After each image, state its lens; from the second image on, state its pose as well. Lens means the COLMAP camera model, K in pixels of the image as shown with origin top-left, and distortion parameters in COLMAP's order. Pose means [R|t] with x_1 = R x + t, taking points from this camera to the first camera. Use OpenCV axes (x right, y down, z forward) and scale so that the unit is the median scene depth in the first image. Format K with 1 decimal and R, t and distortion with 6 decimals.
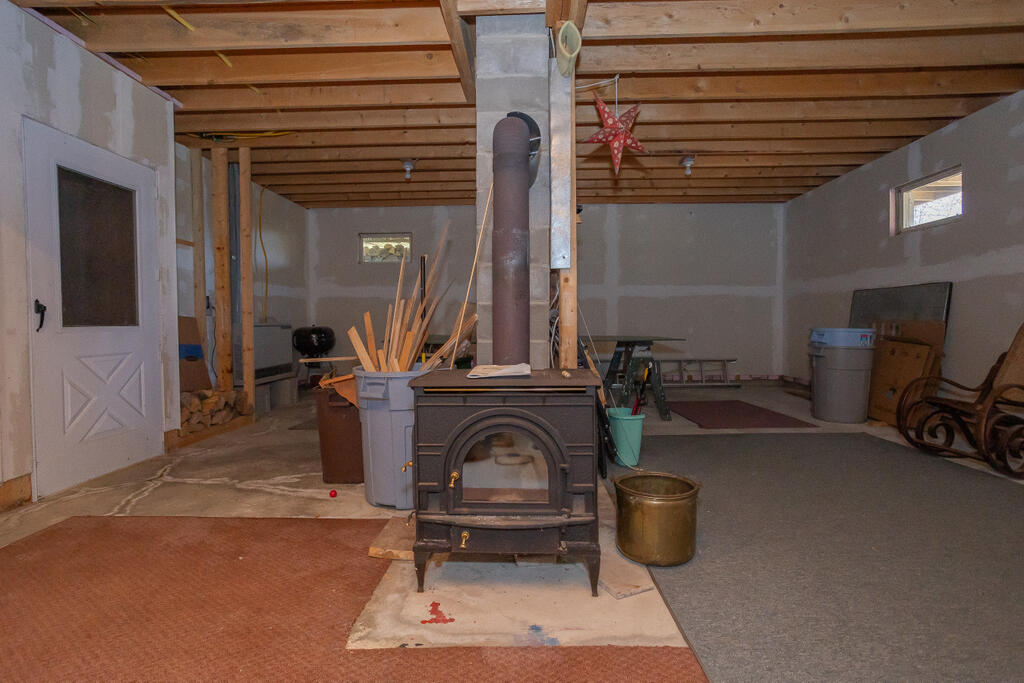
lens RADIAL K [[493.4, 0, 512.0], [0, 493.4, 341.5], [0, 0, 1]] dist [-0.004695, -0.000072]
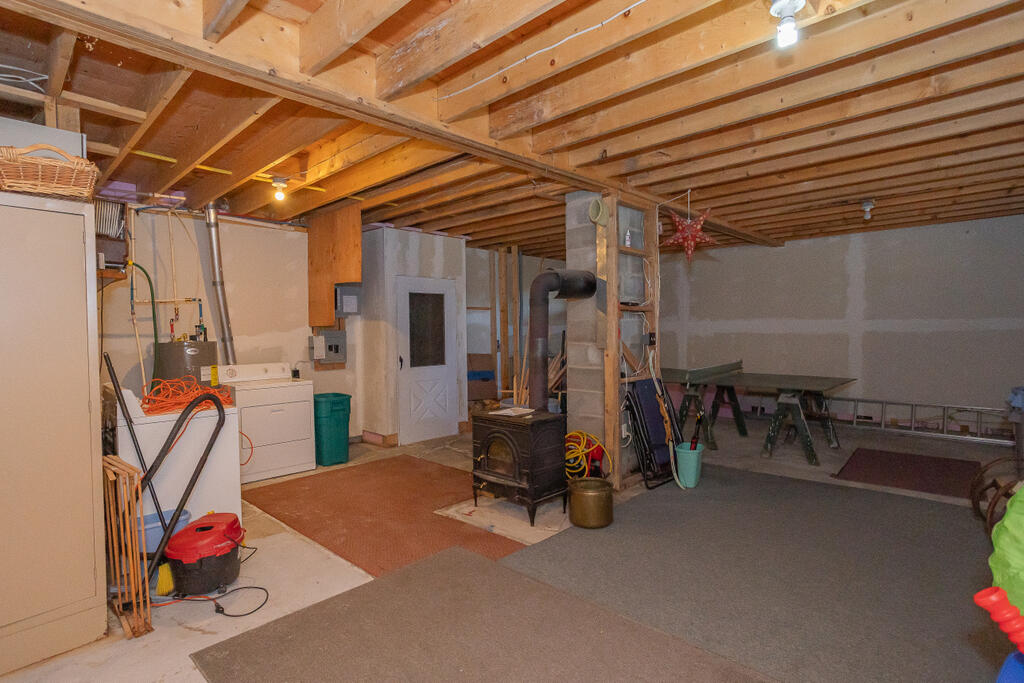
lens RADIAL K [[527.1, 0, 512.0], [0, 527.1, 341.5], [0, 0, 1]] dist [-0.003555, -0.000160]
pose [[0.749634, 0.013758, -0.661709, 0.919458], [-0.017129, 0.999852, 0.001384, -0.150873], [0.661630, 0.010297, 0.749759, -0.421703]]
